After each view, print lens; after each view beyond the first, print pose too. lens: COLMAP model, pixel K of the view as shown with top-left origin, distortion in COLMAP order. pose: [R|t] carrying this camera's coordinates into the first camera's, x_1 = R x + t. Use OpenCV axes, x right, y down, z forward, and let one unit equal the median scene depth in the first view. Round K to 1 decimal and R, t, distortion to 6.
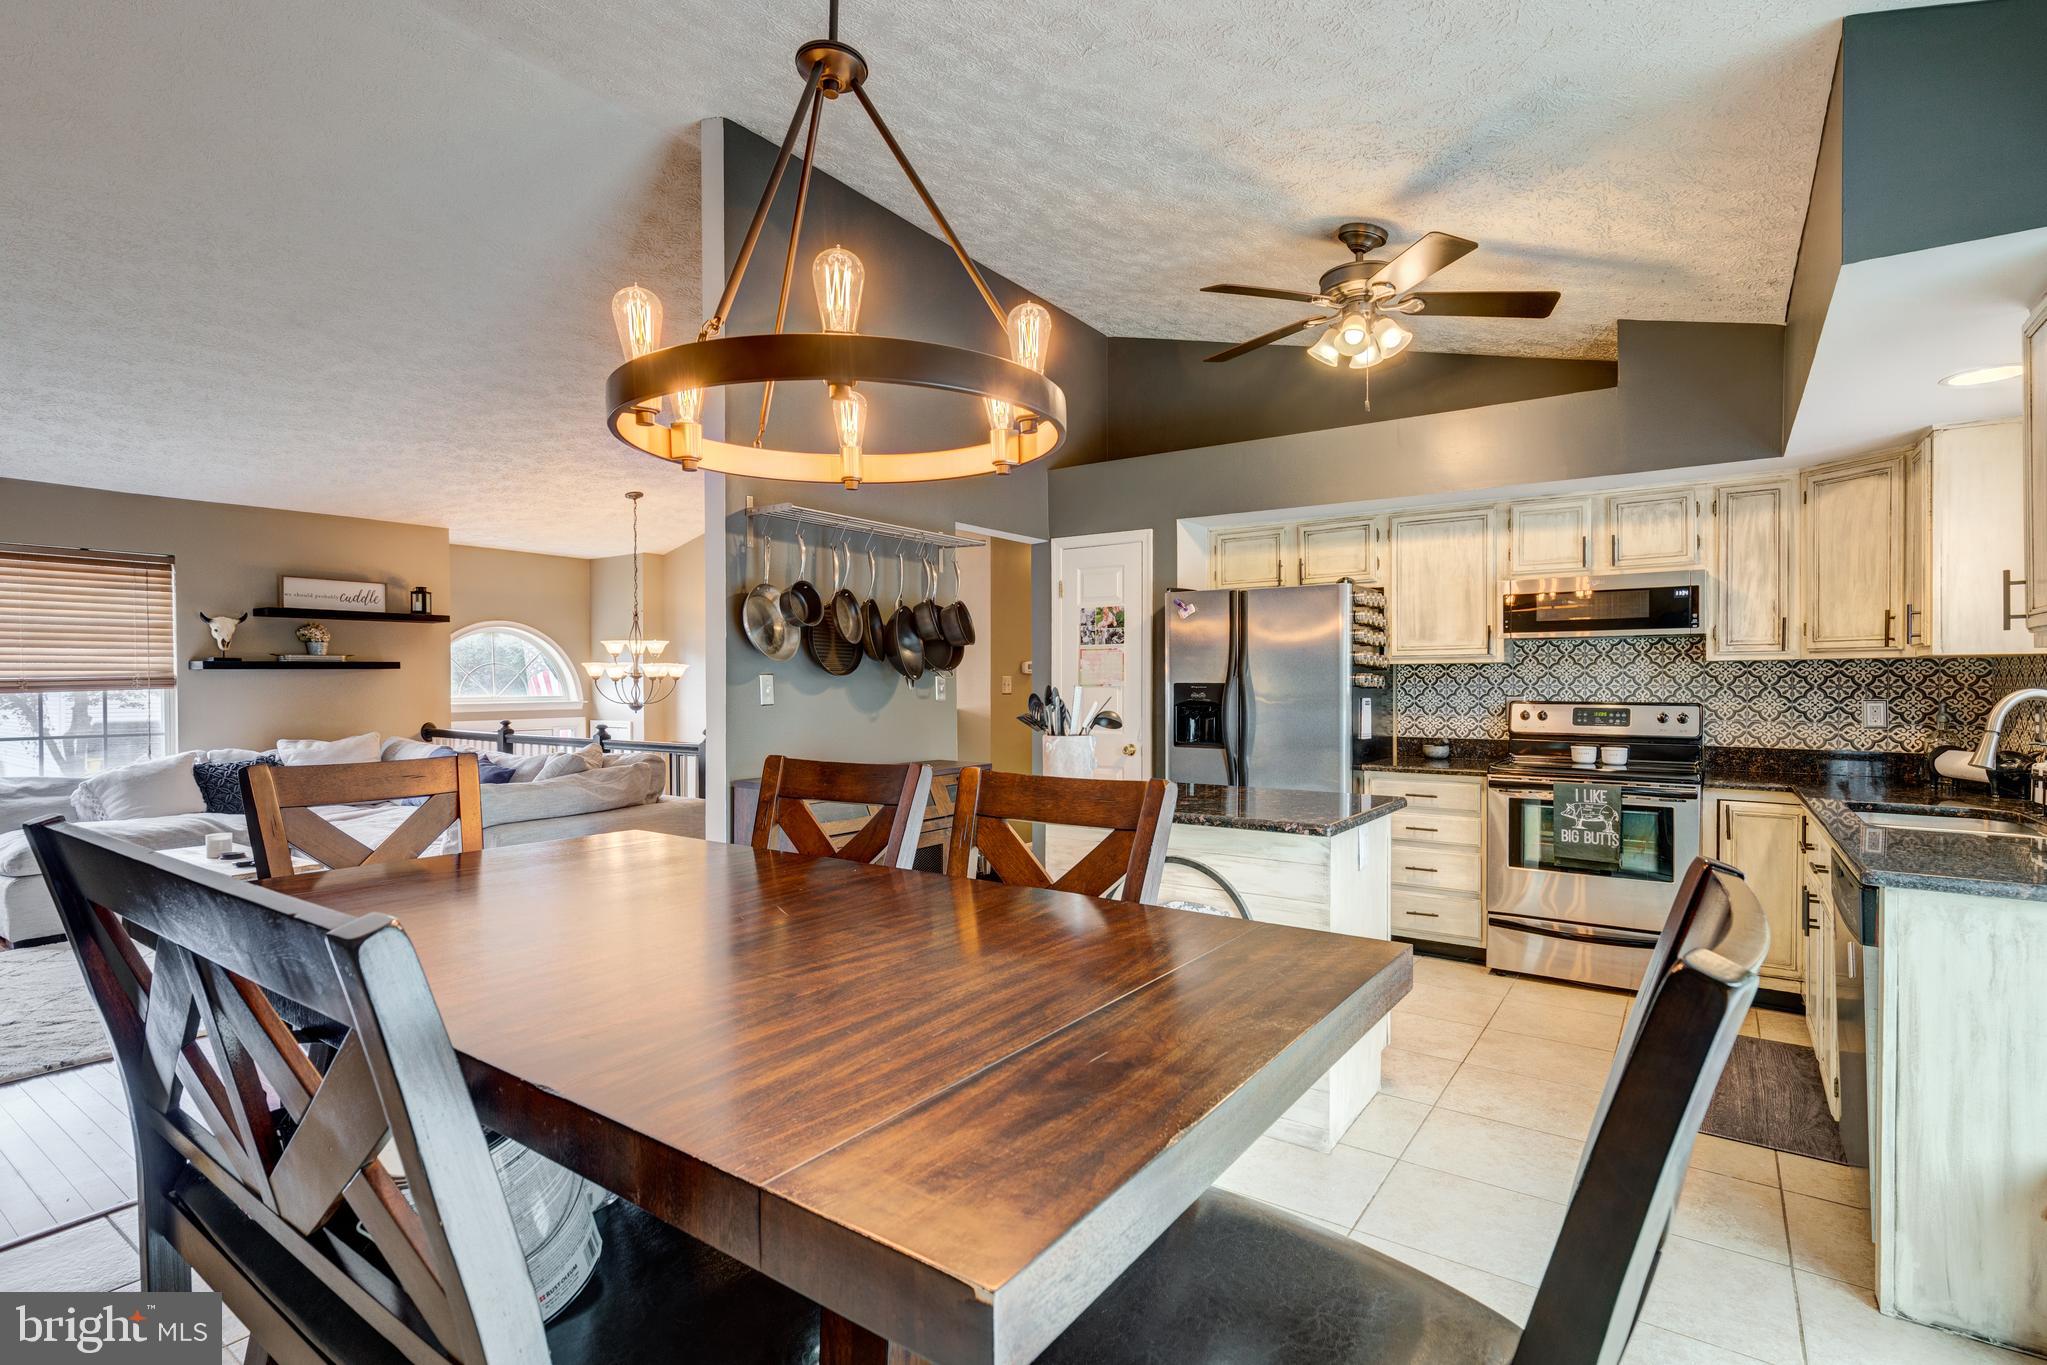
lens RADIAL K [[946.6, 0, 1011.0], [0, 946.6, 680.6], [0, 0, 1]] dist [0.001928, 0.000098]
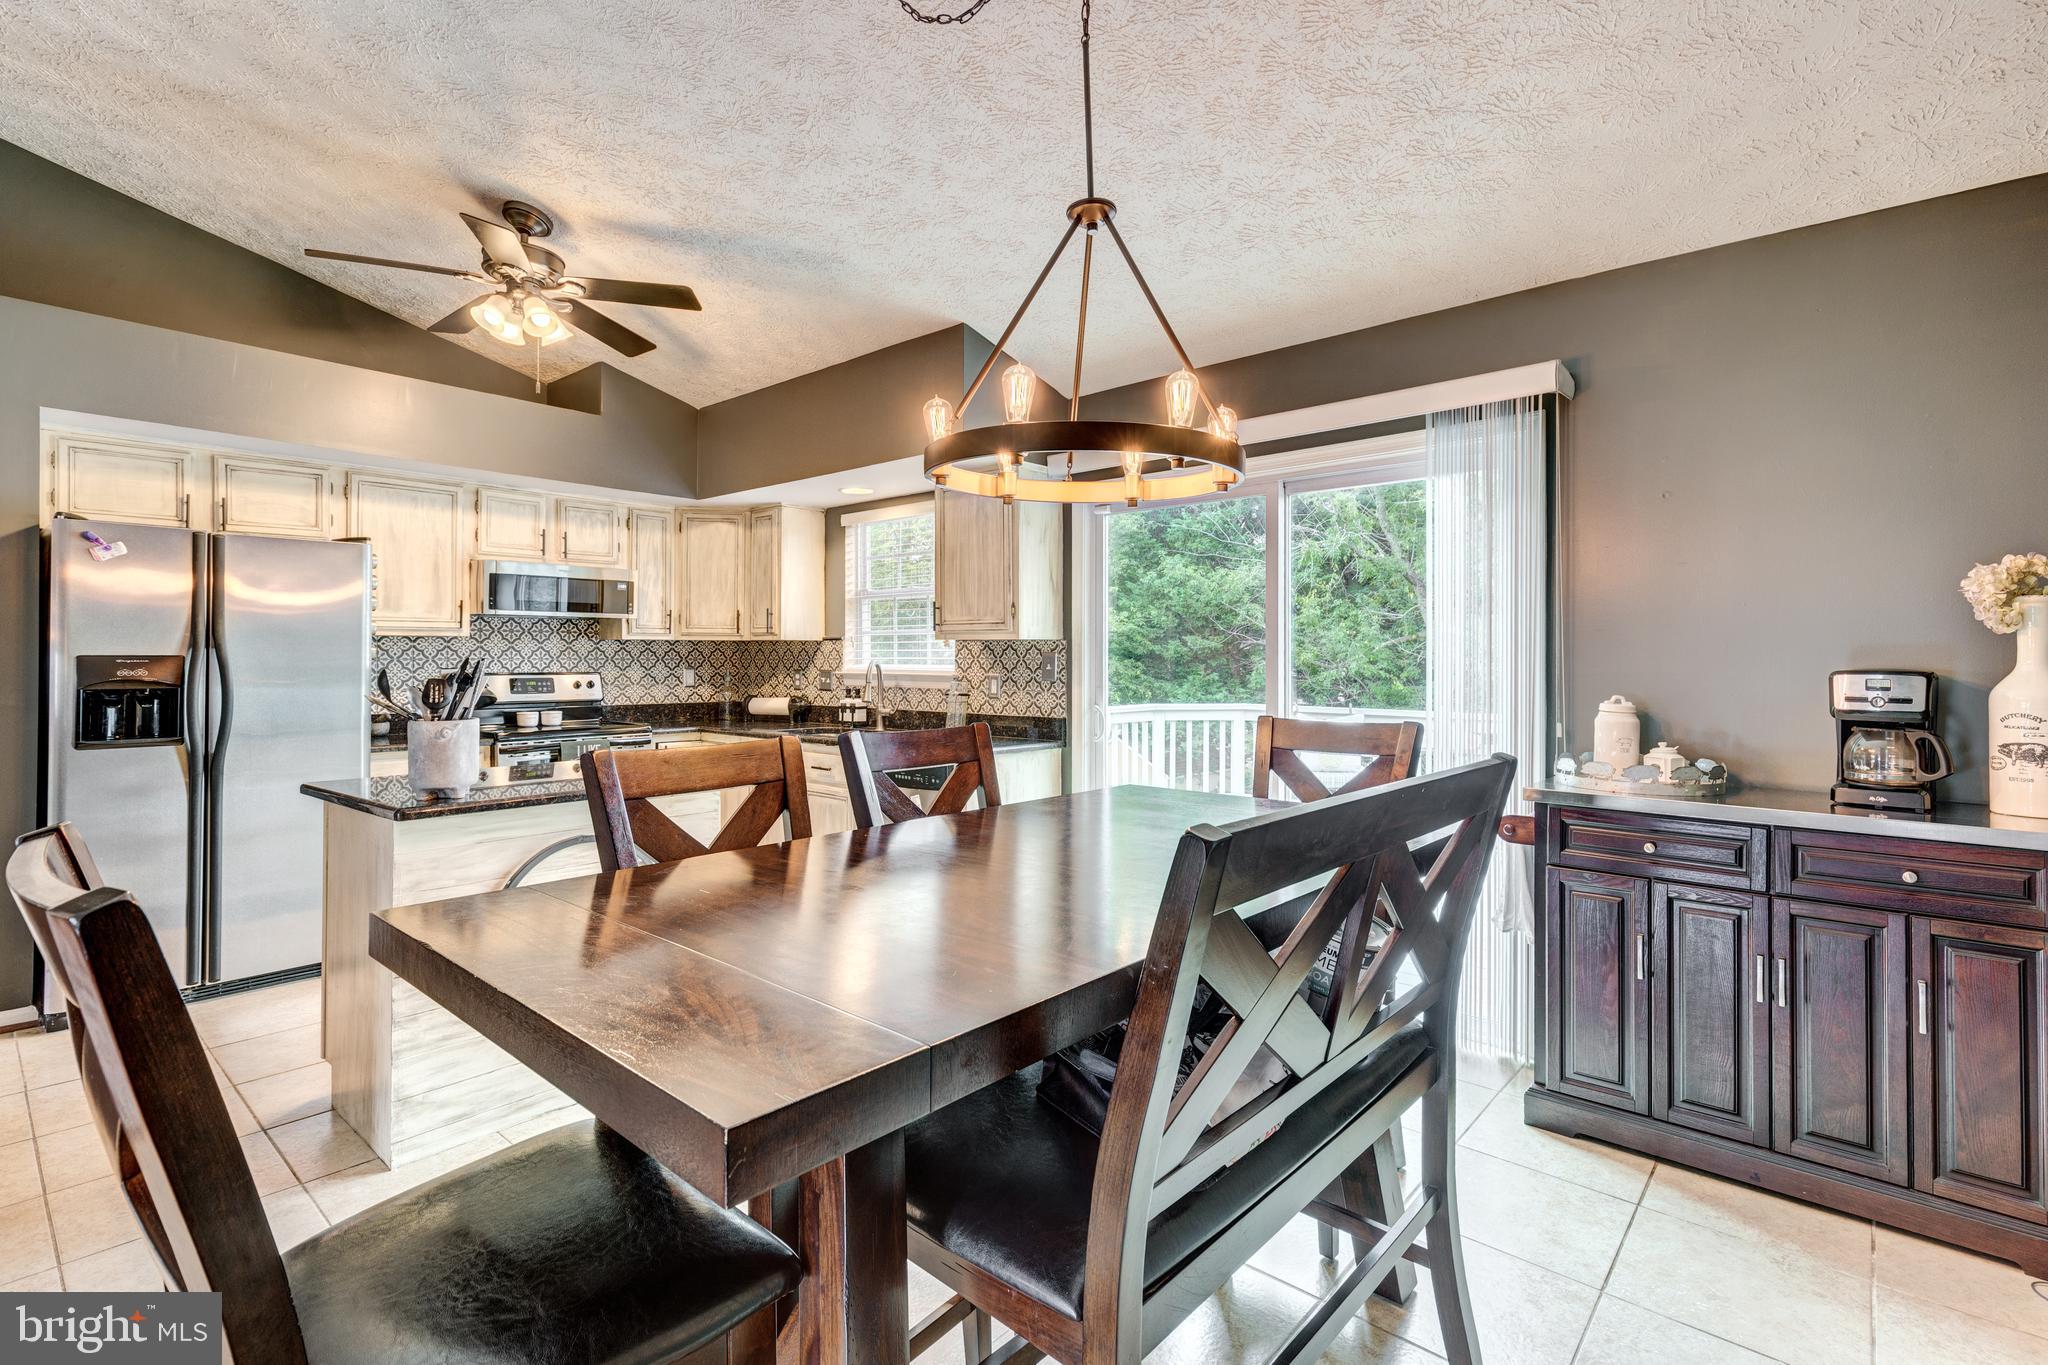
lens RADIAL K [[964.3, 0, 1040.5], [0, 964.3, 643.6], [0, 0, 1]] dist [-0.001542, -0.000096]
pose [[0.095080, 0.015984, 0.995341, -0.513660], [-0.002479, 0.999872, -0.015820, 0.004397], [-0.995467, -0.000963, 0.095108, 0.291600]]
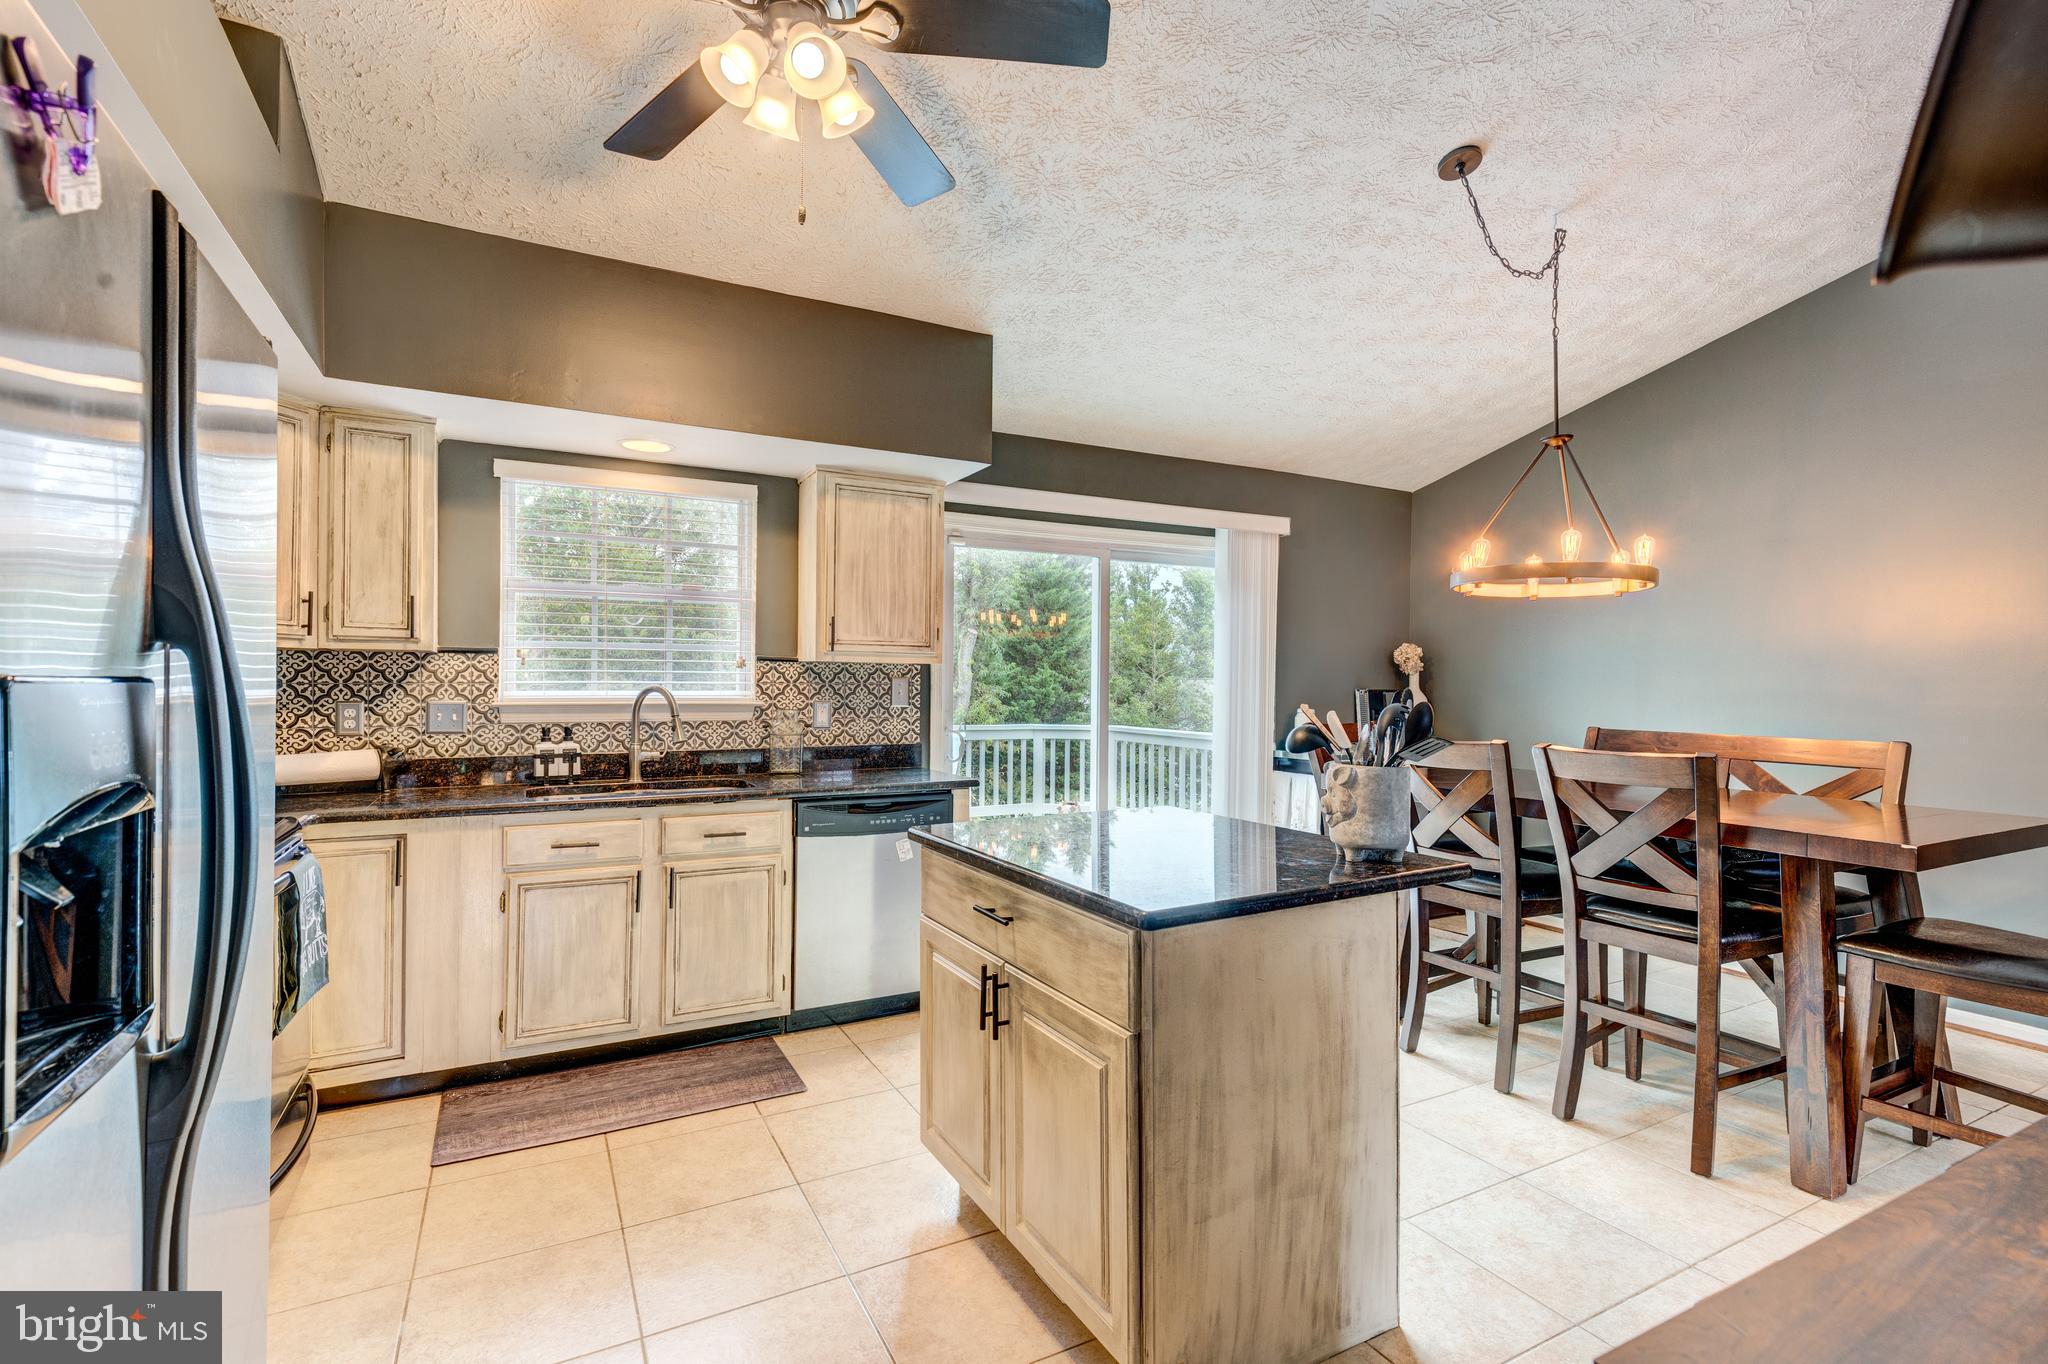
lens RADIAL K [[927.9, 0, 1024.0], [0, 927.9, 682.0], [0, 0, 1]] dist [0.001420, -0.000232]
pose [[-0.897213, -0.003525, 0.441584, -0.007112], [-0.004481, 0.999989, -0.001120, 0.003118], [-0.441576, -0.002983, -0.897219, 1.216441]]
